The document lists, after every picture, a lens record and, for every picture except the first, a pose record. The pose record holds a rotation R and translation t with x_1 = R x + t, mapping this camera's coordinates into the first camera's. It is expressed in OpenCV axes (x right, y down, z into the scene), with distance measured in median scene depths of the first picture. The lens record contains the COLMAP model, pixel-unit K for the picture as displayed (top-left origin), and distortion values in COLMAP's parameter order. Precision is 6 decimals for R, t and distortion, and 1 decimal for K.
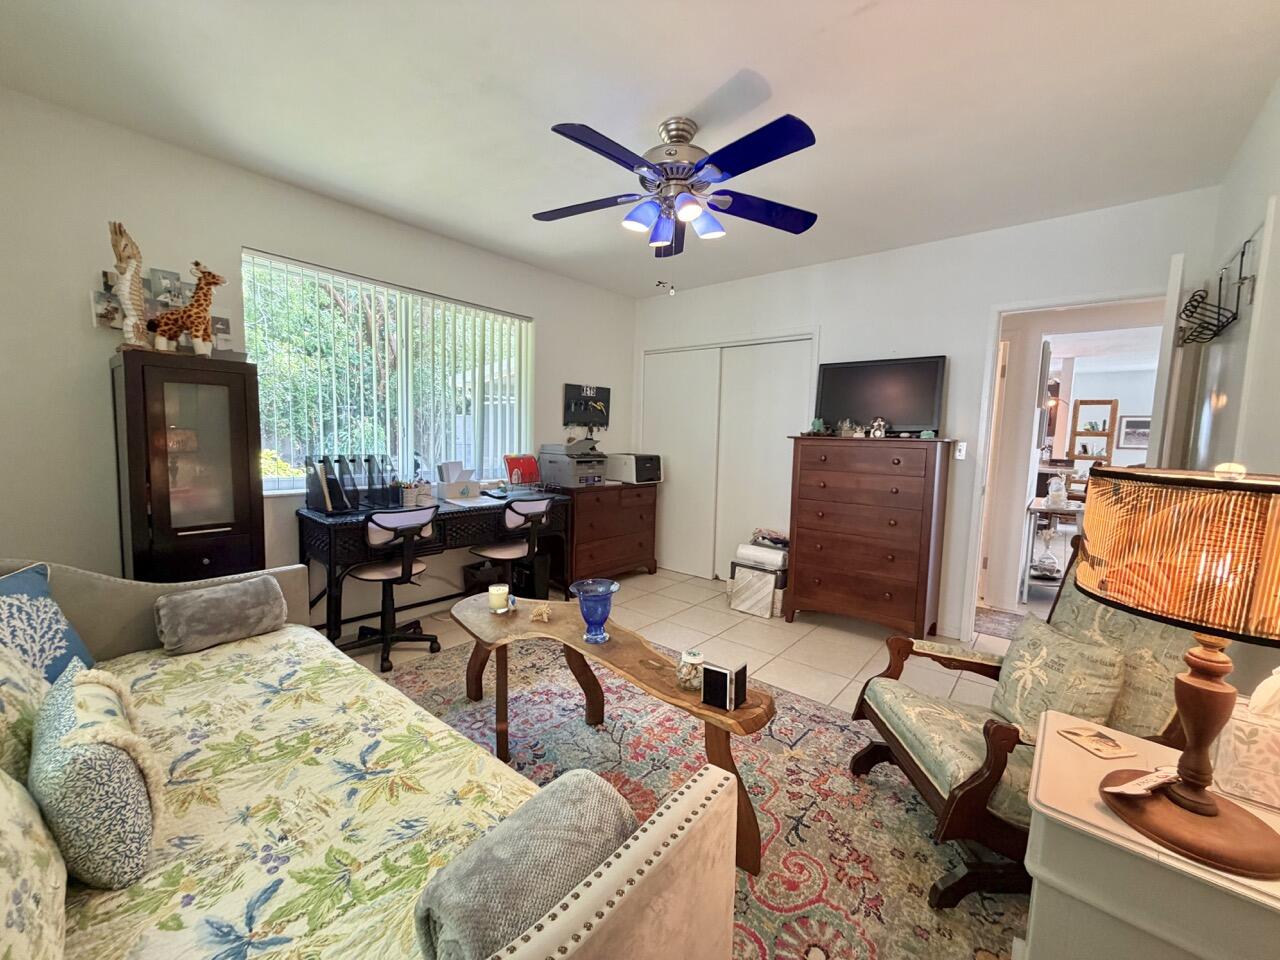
lens RADIAL K [[510.9, 0, 635.9], [0, 510.9, 479.9], [0, 0, 1]] dist [0.001171, -0.000059]
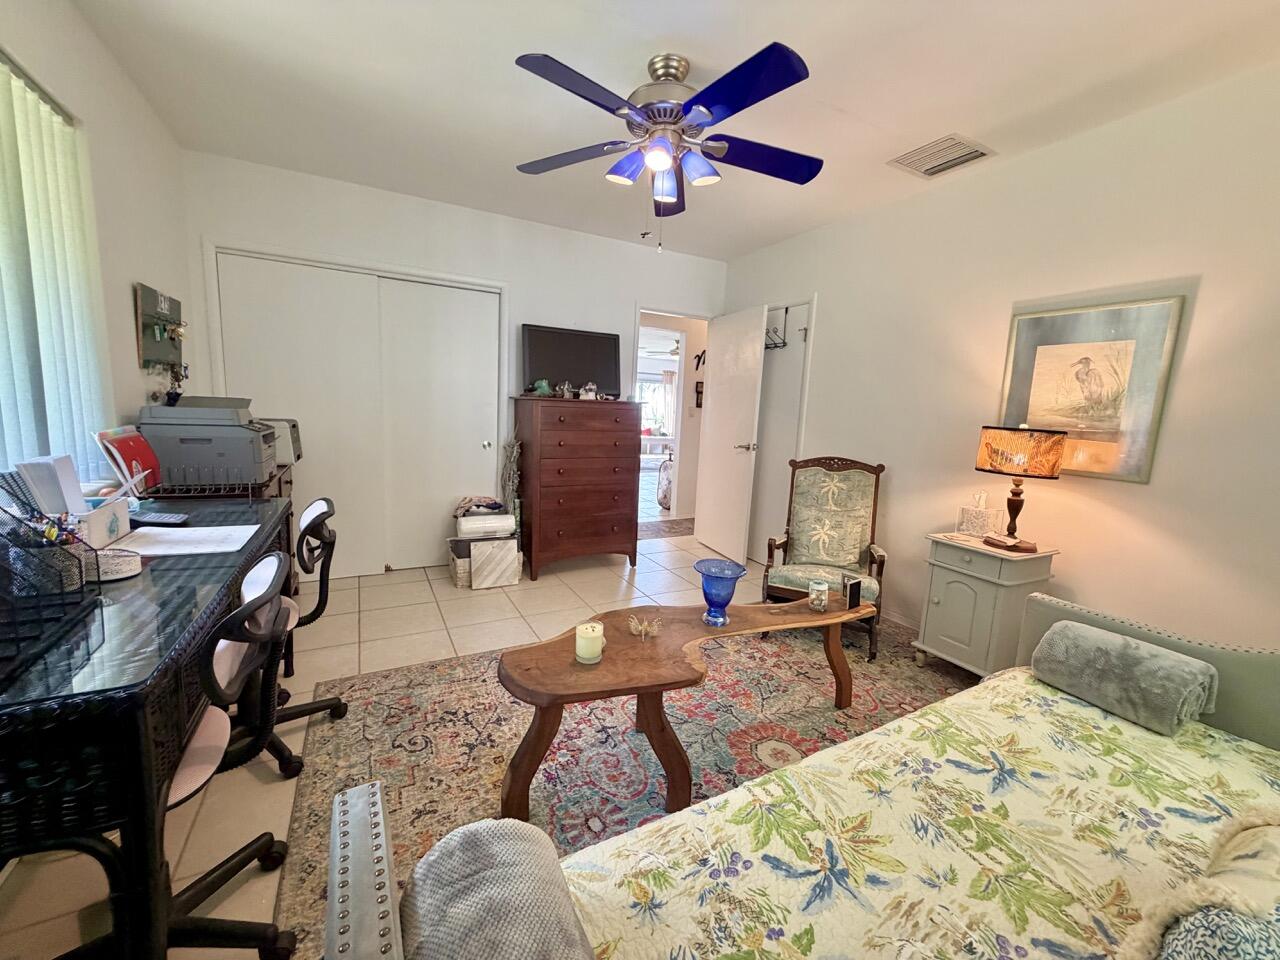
lens RADIAL K [[509.9, 0, 638.0], [0, 509.9, 478.0], [0, 0, 1]] dist [-0.000274, -0.000041]
pose [[0.370944, -0.139012, 0.918192, -0.600626], [0.048641, 0.990284, 0.130276, -0.053376], [-0.927380, -0.003663, 0.374102, 0.479305]]
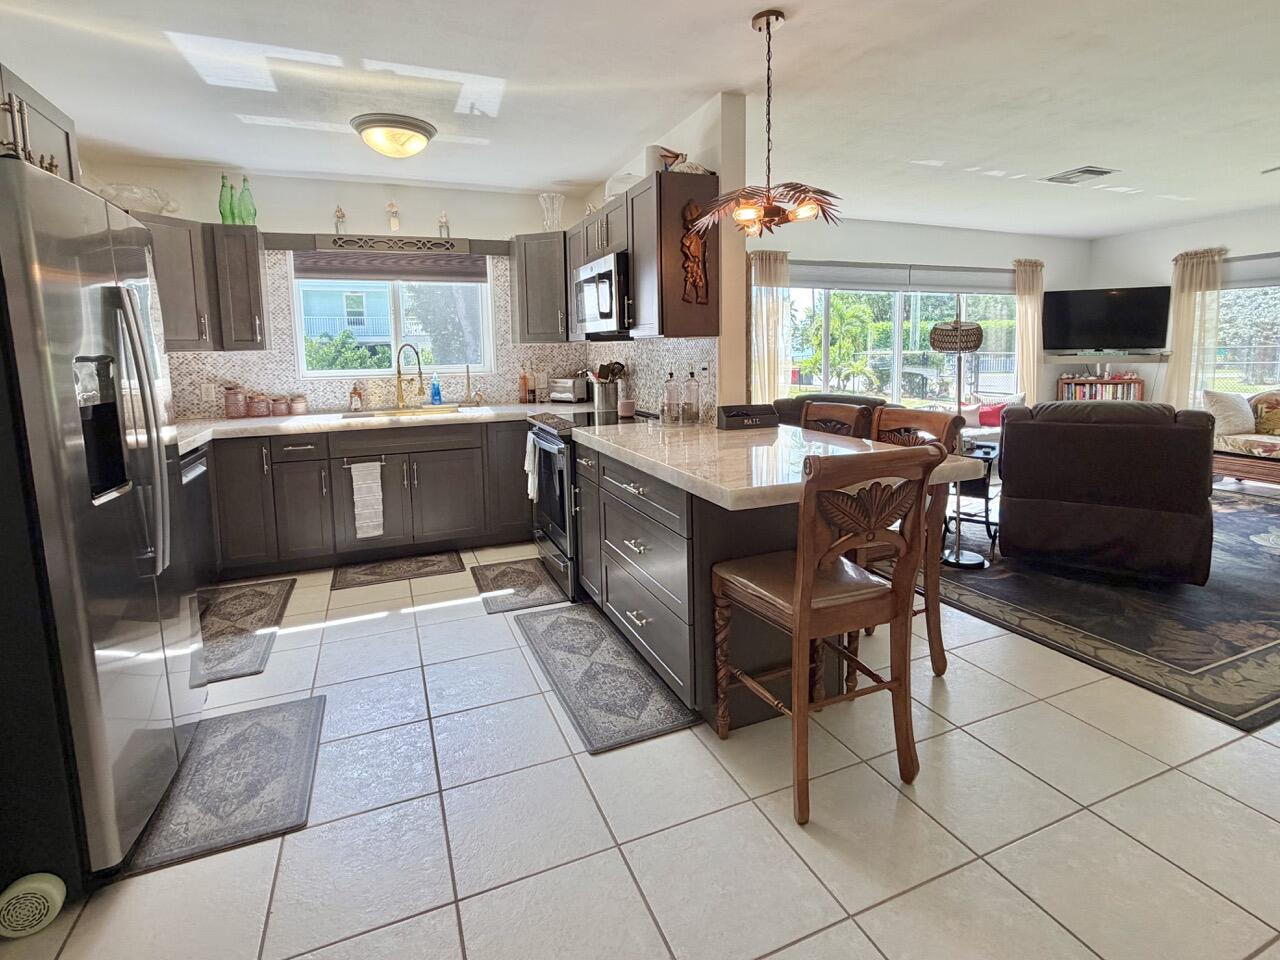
lens RADIAL K [[625.9, 0, 640.2], [0, 625.9, 413.6], [0, 0, 1]] dist [-0.002656, -0.000105]
pose [[0.457724, -0.124631, 0.880316, 1.068607], [0.109987, 0.990458, 0.083036, -0.184707], [-0.882265, 0.058816, 0.467065, 2.108942]]
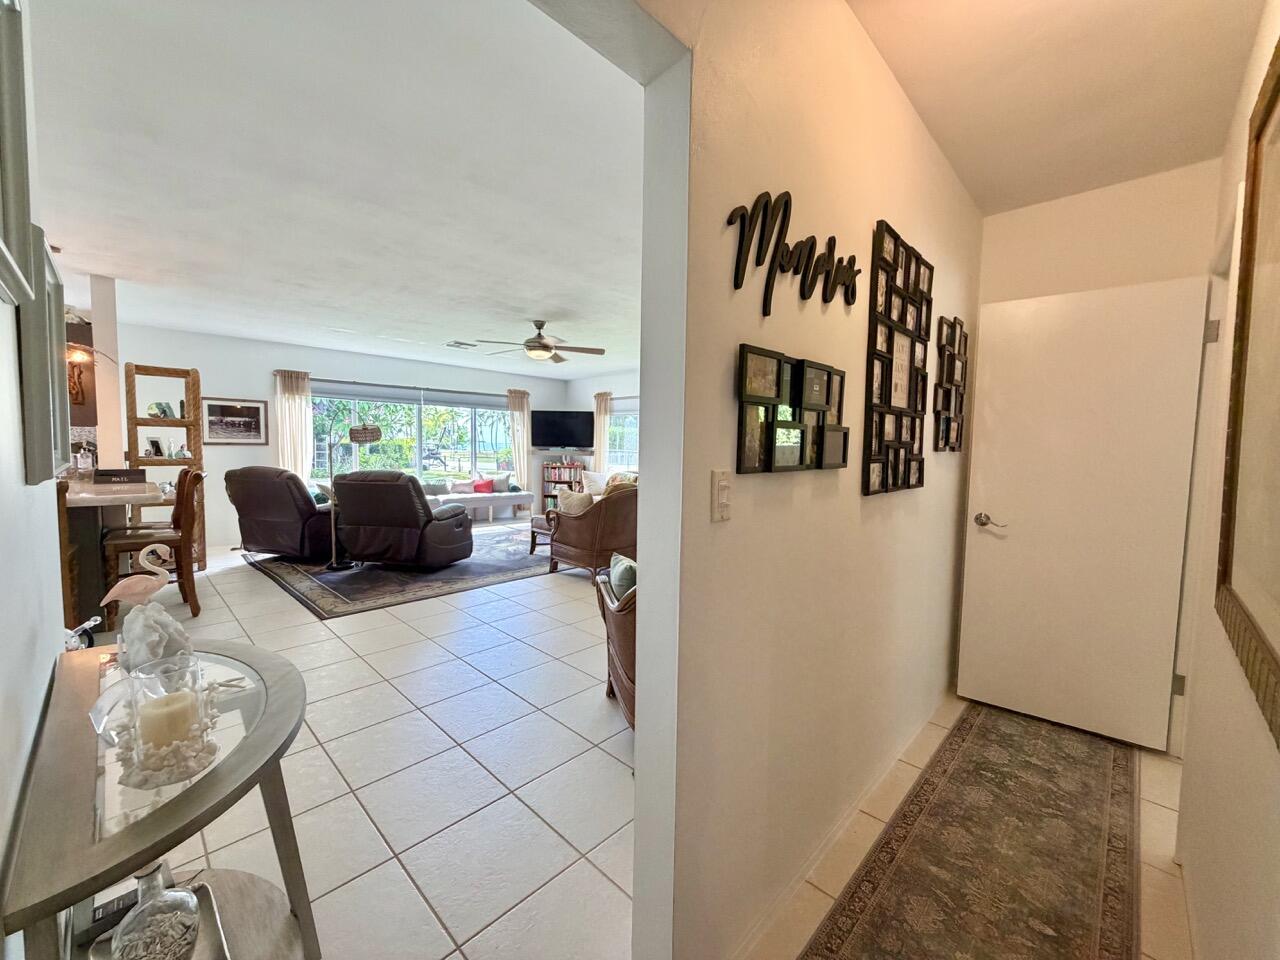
lens RADIAL K [[510.9, 0, 635.9], [0, 510.9, 479.9], [0, 0, 1]] dist [0.001171, -0.000059]
pose [[0.075806, -0.094227, 0.992660, 0.830797], [0.073671, 0.993333, 0.088665, -0.089023], [-0.994397, 0.066409, 0.082242, 1.019508]]
